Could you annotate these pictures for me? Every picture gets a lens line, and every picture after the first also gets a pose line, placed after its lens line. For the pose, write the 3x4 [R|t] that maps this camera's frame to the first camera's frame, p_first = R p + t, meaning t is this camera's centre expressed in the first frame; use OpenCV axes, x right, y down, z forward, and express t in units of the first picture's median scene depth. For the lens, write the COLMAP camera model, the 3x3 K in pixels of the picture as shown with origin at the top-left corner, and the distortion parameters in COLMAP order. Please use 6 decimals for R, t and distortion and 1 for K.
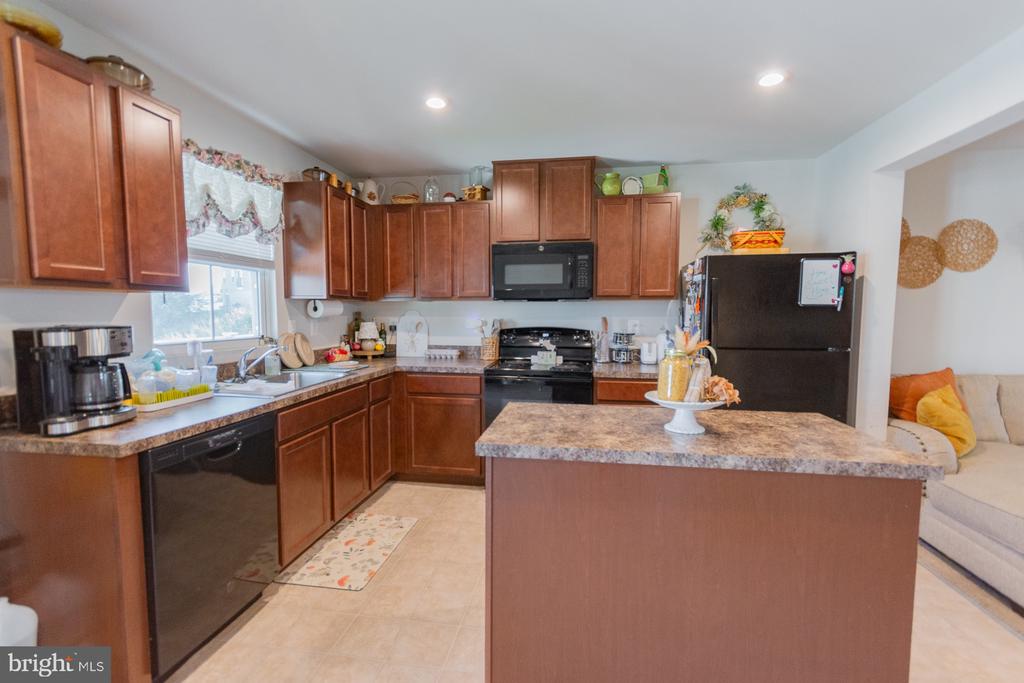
lens RADIAL K [[459.9, 0, 515.4], [0, 459.9, 344.8], [0, 0, 1]] dist [0.014781, 0.000199]
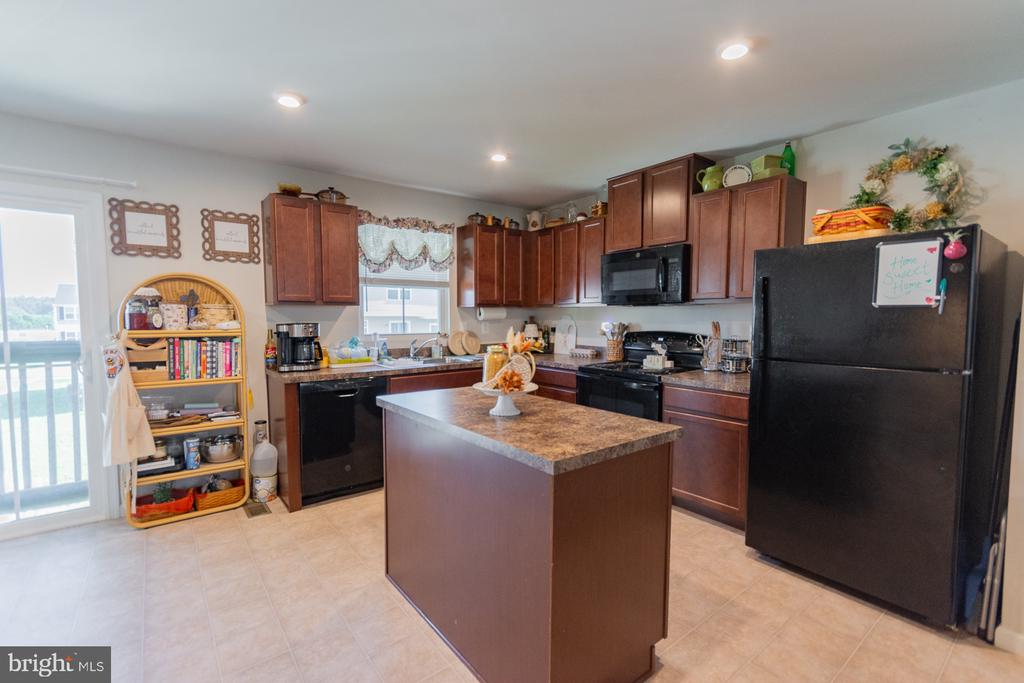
lens RADIAL K [[459.9, 0, 515.4], [0, 459.9, 344.8], [0, 0, 1]] dist [0.014781, 0.000199]
pose [[0.736708, 0.041465, -0.674939, 0.632307], [-0.048099, 0.998803, 0.008862, -0.003397], [0.674499, 0.025935, 0.737821, 0.060854]]
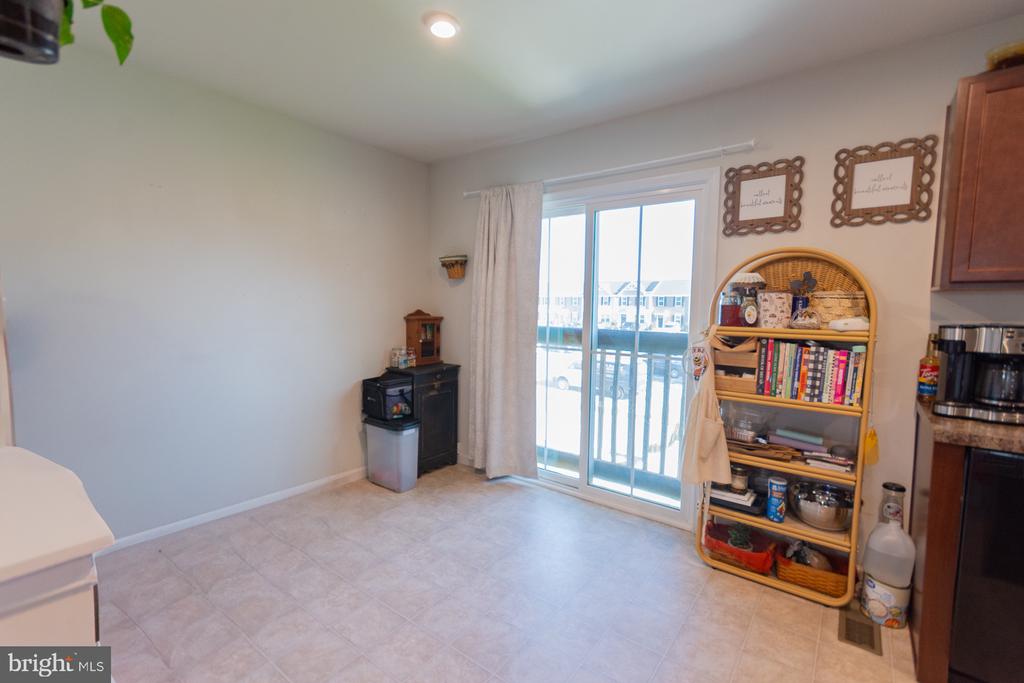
lens RADIAL K [[459.9, 0, 515.4], [0, 459.9, 344.8], [0, 0, 1]] dist [0.014781, 0.000199]
pose [[-0.473138, 0.068587, -0.878314, 0.274126], [-0.075640, 0.990121, 0.118065, -0.019665], [0.877735, 0.122297, -0.463276, 0.277379]]
